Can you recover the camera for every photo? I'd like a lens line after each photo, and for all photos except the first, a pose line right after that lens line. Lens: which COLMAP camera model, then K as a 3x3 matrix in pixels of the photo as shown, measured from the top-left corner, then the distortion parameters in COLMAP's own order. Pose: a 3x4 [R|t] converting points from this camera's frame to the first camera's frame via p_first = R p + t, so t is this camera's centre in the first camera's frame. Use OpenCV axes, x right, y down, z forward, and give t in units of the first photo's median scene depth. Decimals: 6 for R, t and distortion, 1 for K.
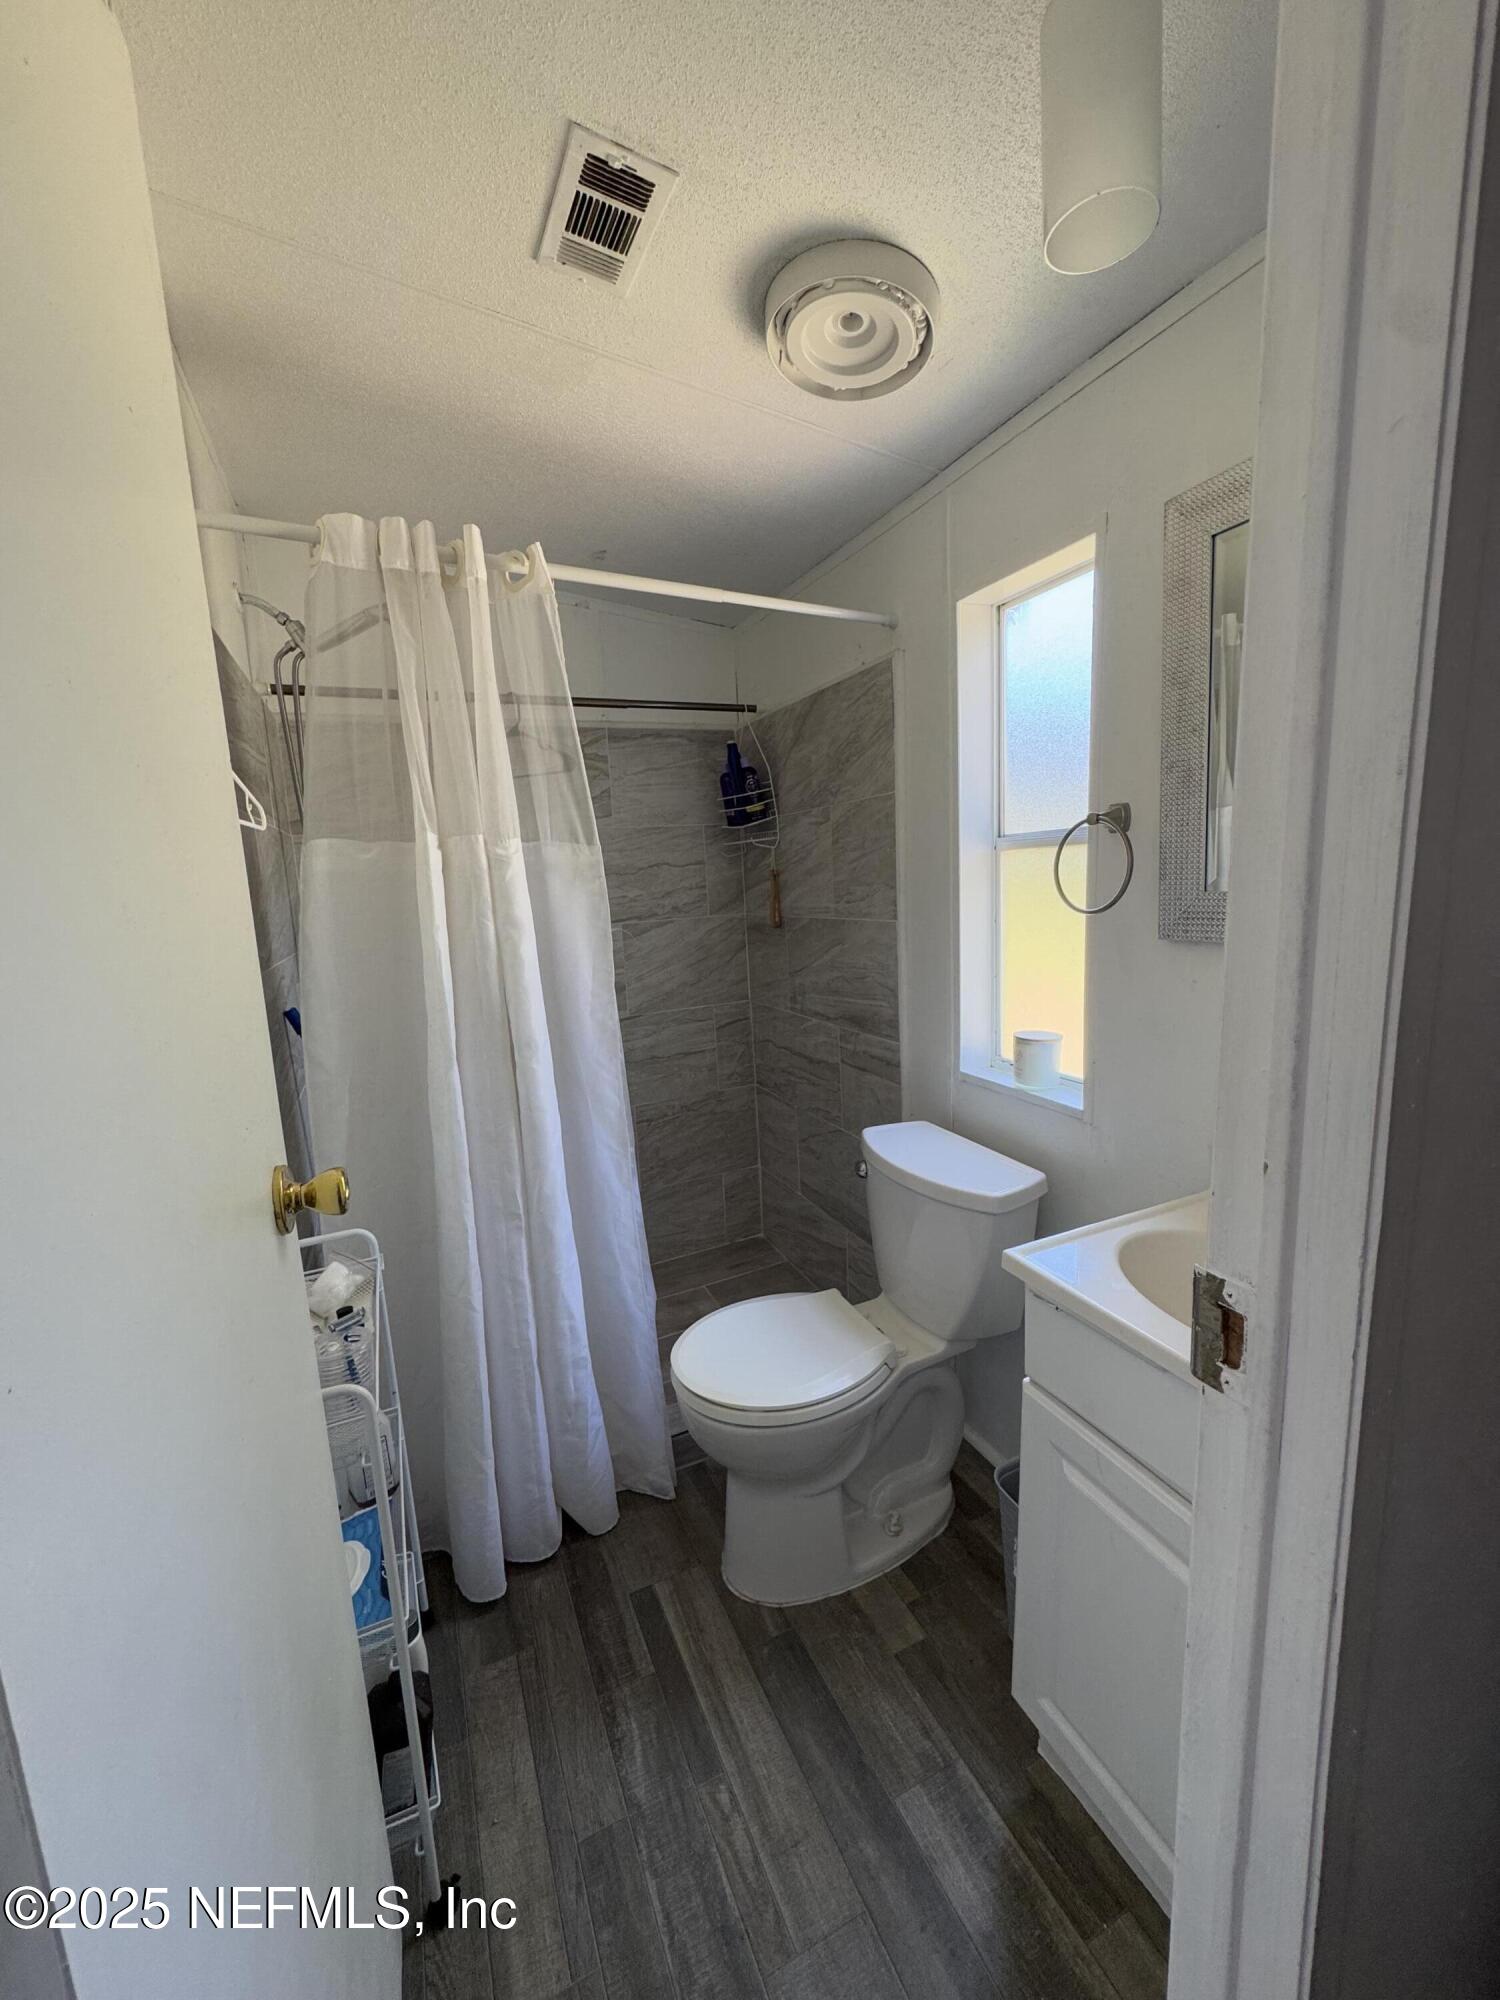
lens RADIAL K [[799.8, 0, 750.0], [0, 799.8, 1000.0], [0, 0, 1]] dist [-0.012750, 0.000226]
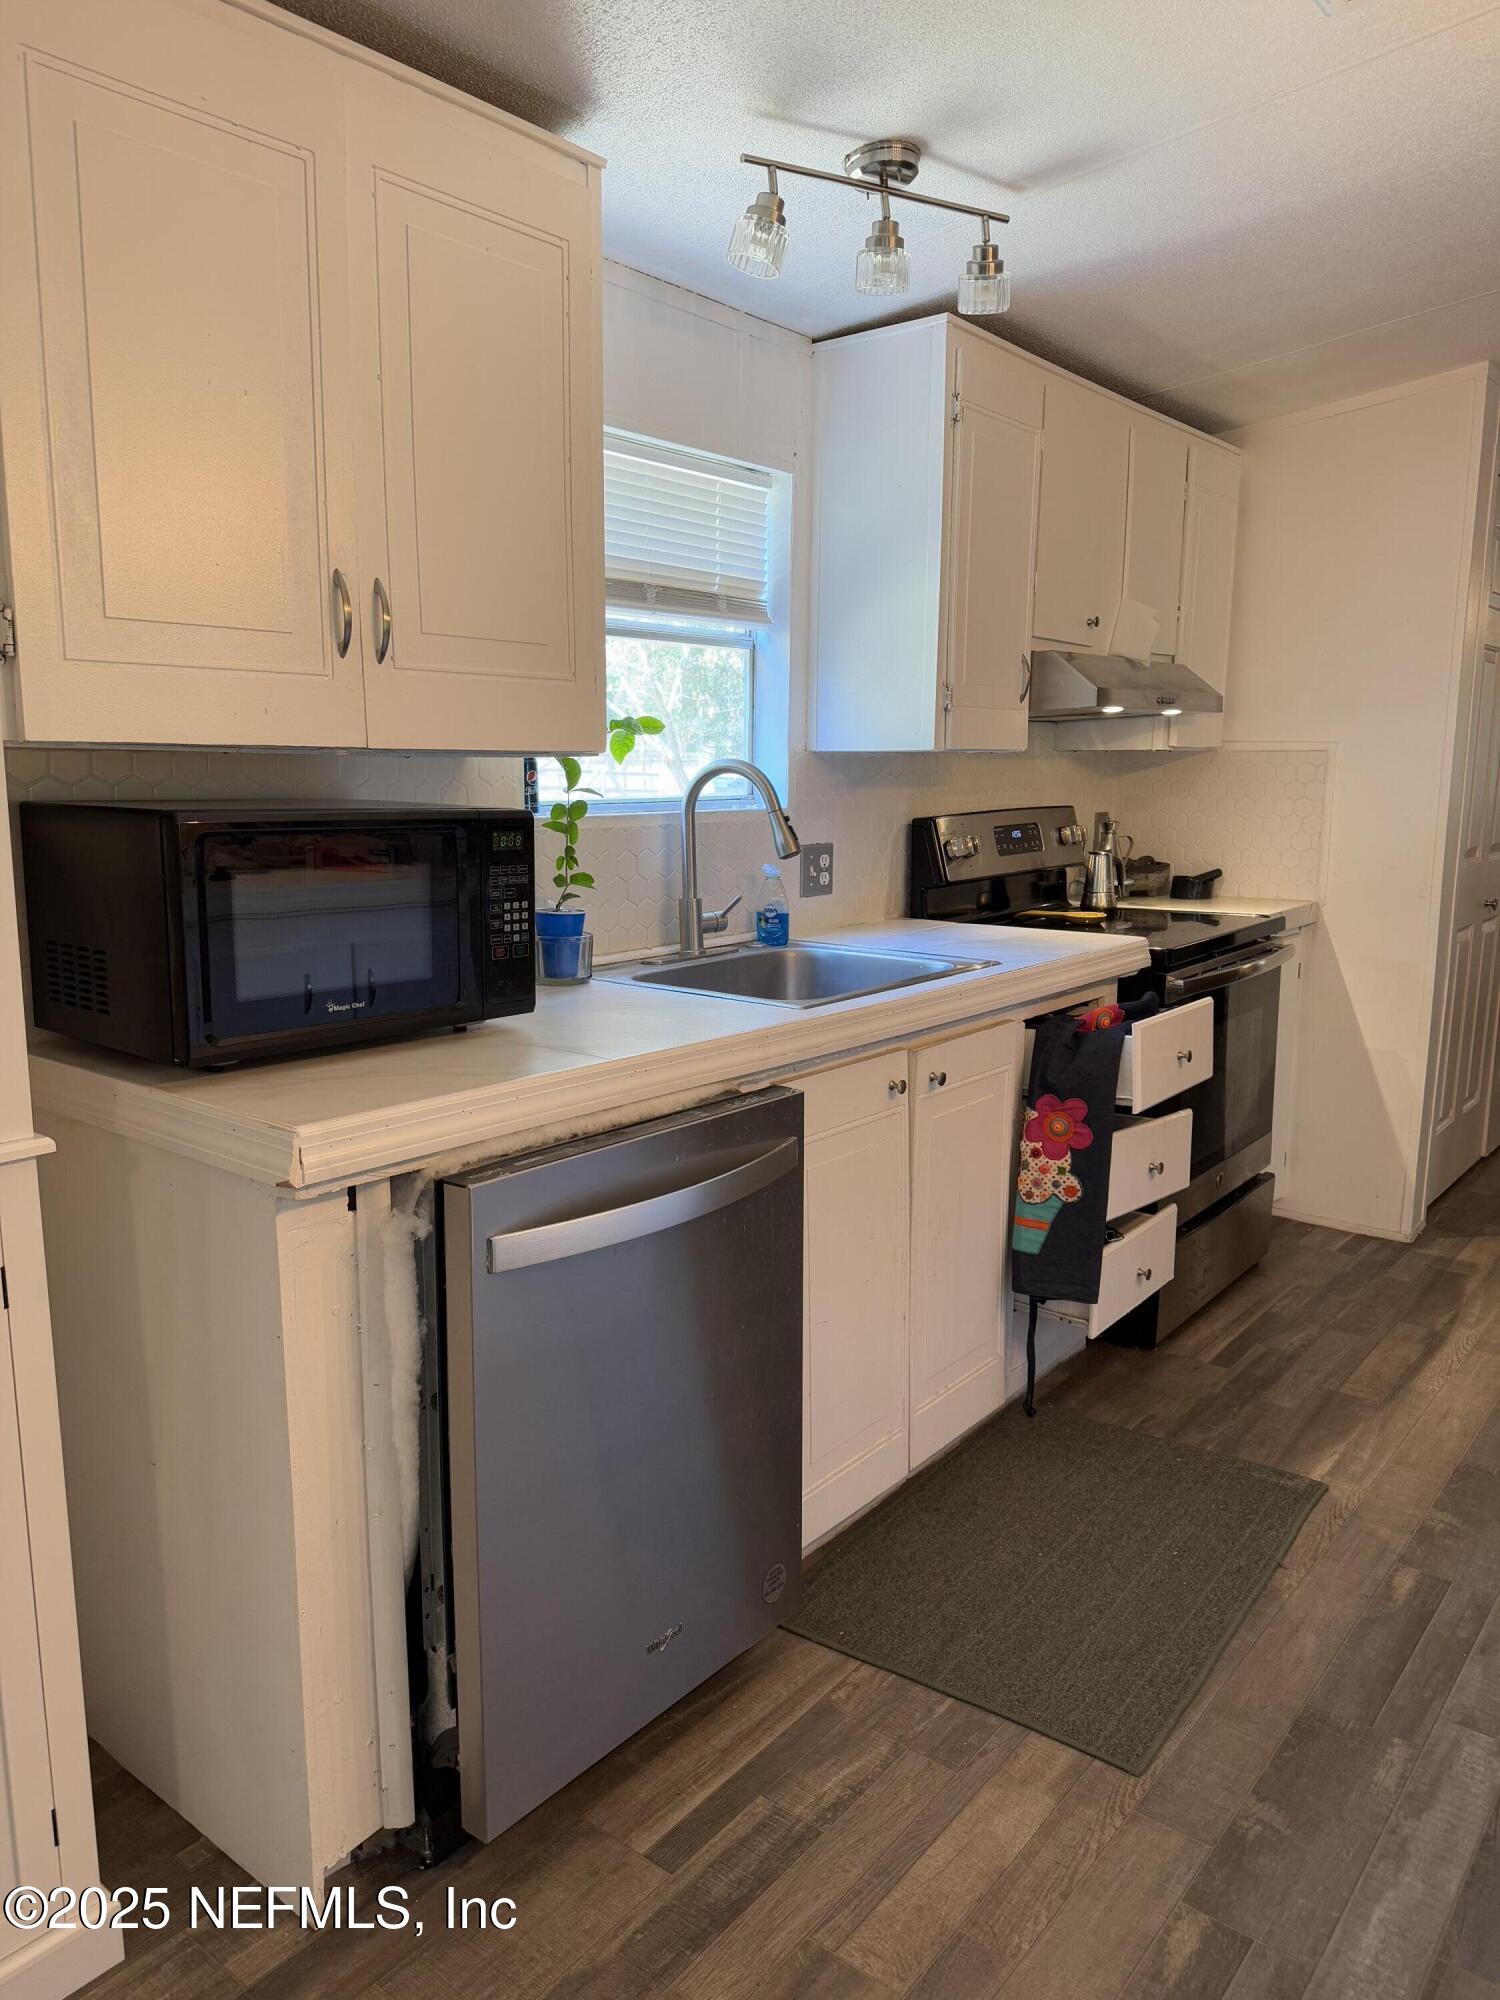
lens RADIAL K [[1421.4, 0, 750.0], [0, 1421.4, 1000.0], [0, 0, 1]] dist [0.002147, 0.003693]
pose [[-0.459734, -0.114736, 0.880613, -1.262696], [0.151532, 0.966941, 0.205093, -0.159701], [-0.875033, 0.227729, -0.427150, 1.472683]]
